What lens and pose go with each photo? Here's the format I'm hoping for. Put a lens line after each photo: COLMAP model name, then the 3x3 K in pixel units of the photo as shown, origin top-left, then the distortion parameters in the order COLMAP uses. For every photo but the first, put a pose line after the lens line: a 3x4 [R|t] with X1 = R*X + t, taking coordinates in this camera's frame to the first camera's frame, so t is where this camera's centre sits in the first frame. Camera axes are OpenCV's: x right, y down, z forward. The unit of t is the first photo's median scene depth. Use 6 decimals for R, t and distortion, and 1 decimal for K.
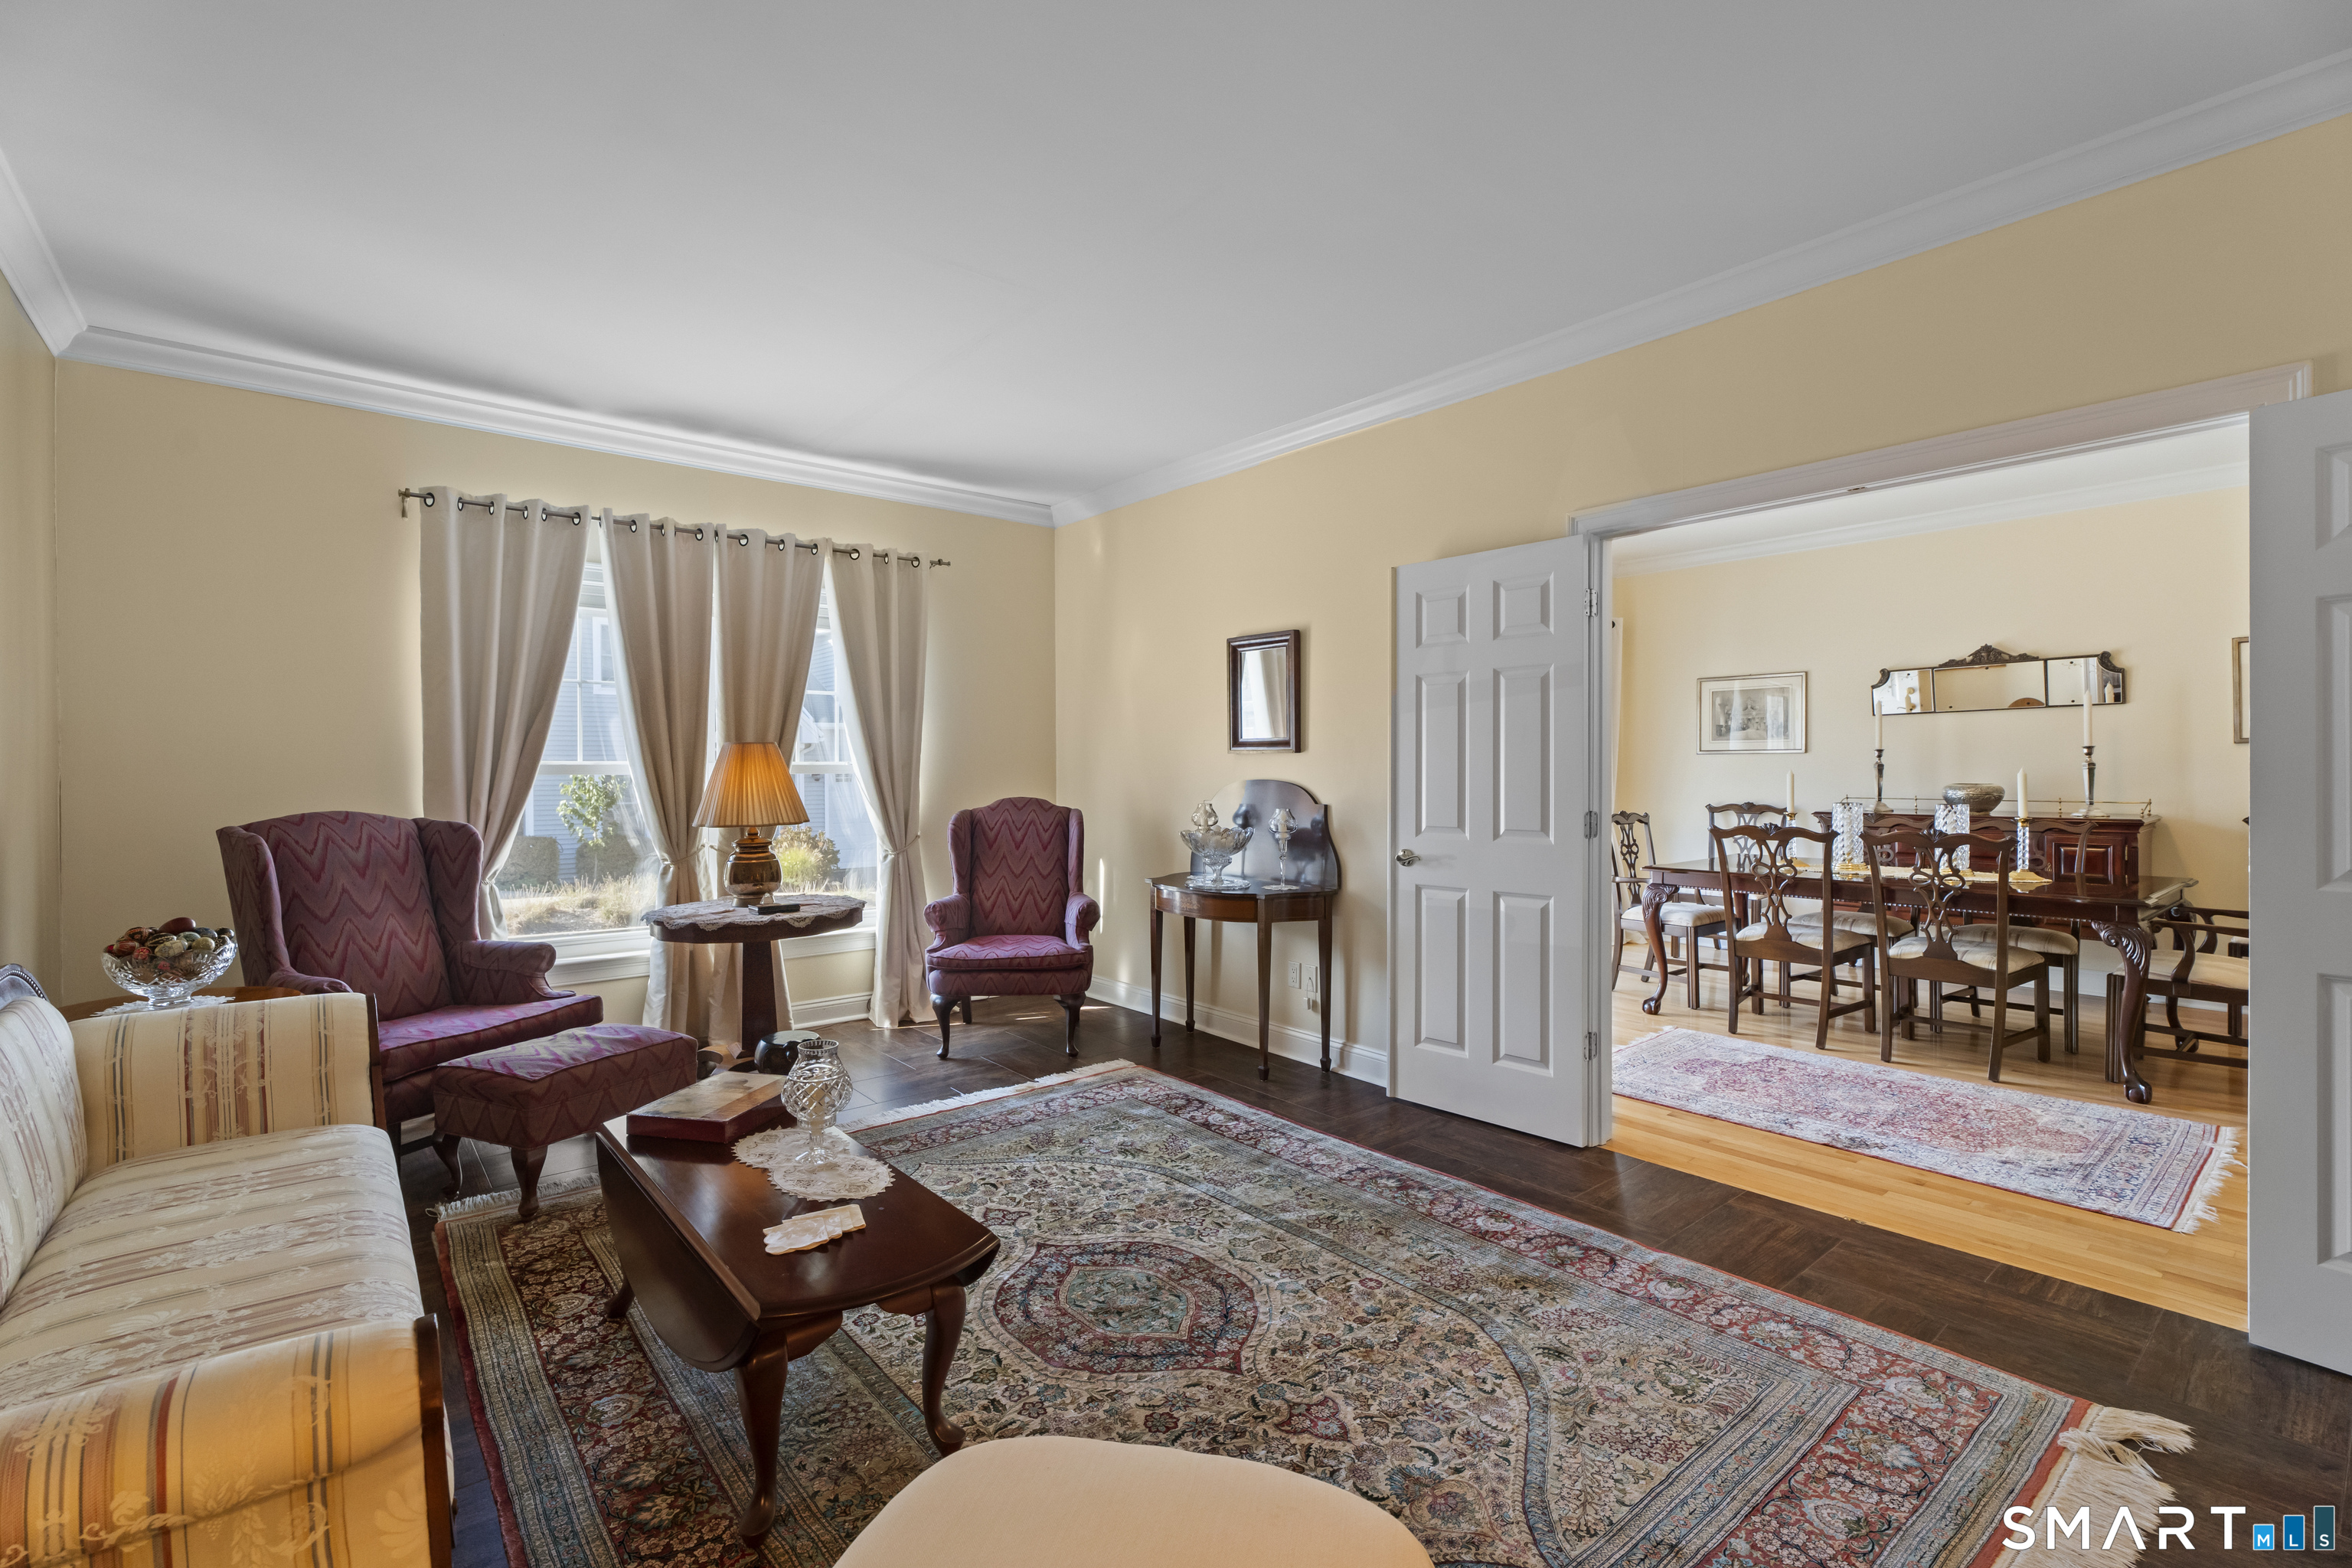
lens RADIAL K [[1045.7, 0, 1181.7], [0, 1045.7, 776.0], [0, 0, 1]] dist [-0.001848, -0.002353]
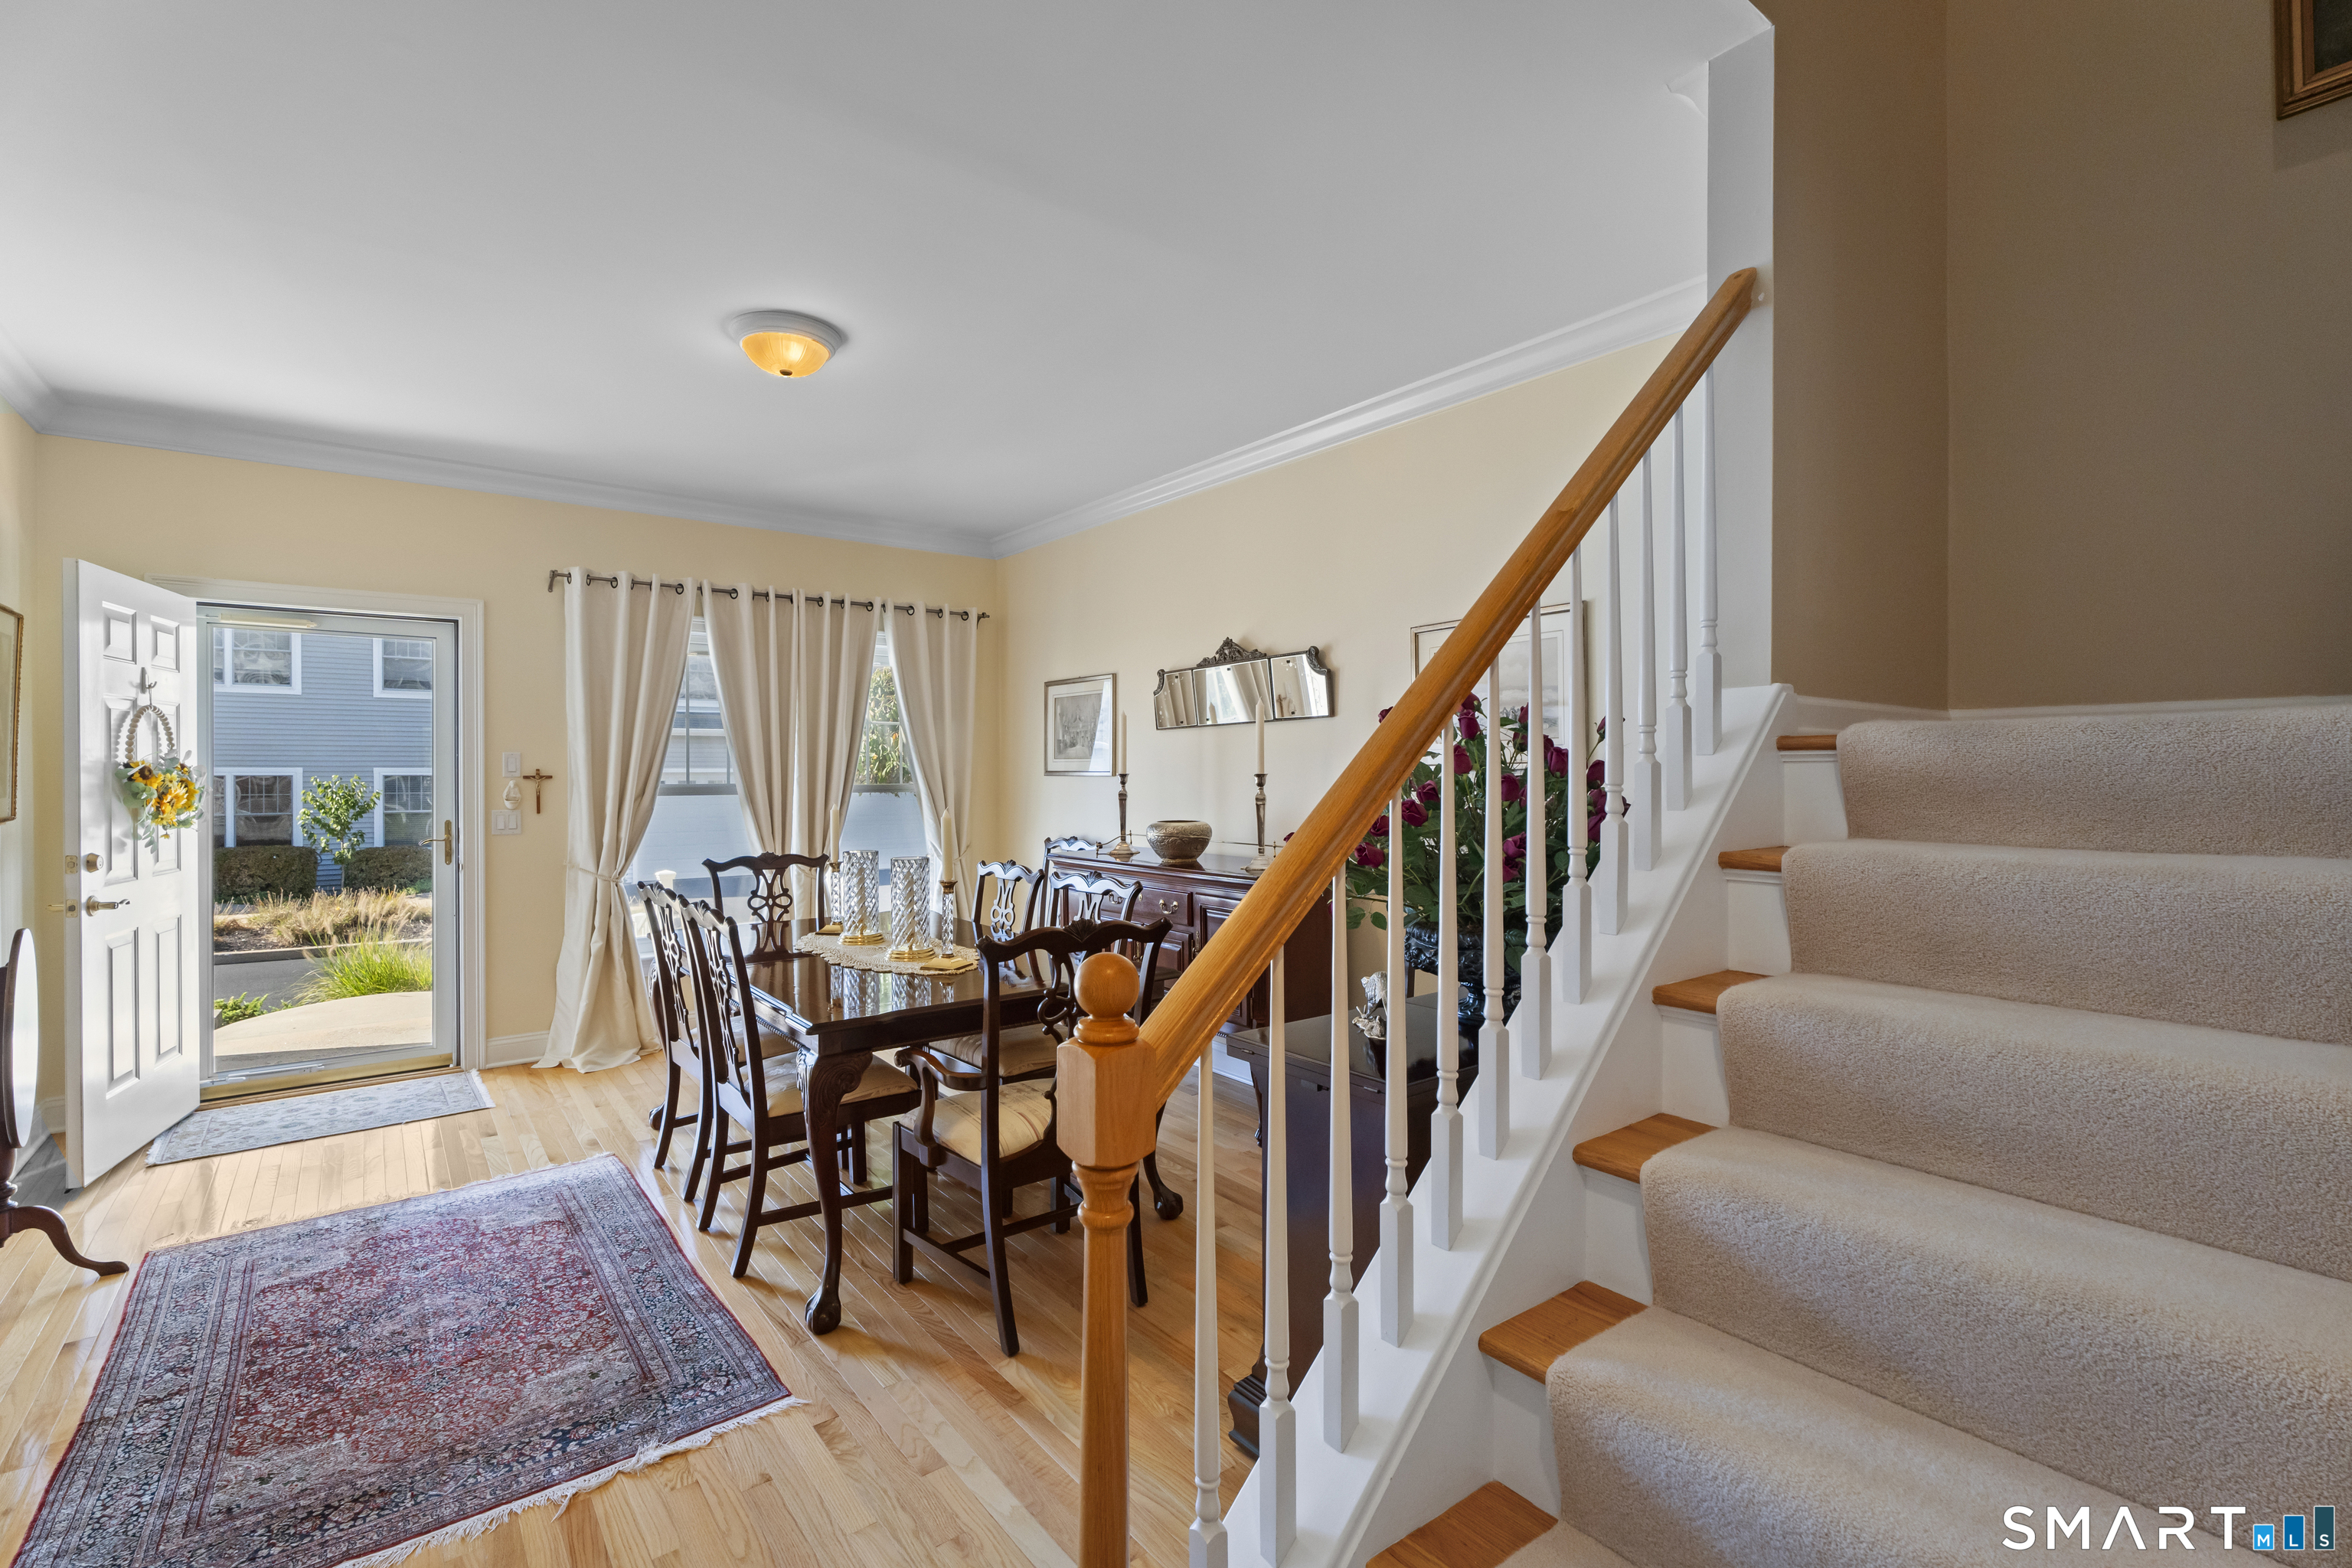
lens RADIAL K [[1045.7, 0, 1193.5], [0, 1045.7, 771.2], [0, 0, 1]] dist [-0.001848, -0.002353]
pose [[0.999913, 0.004041, -0.012542, 0.746229], [-0.004139, 0.999961, -0.007750, -0.021891], [0.012510, 0.007802, 0.999891, 0.227687]]
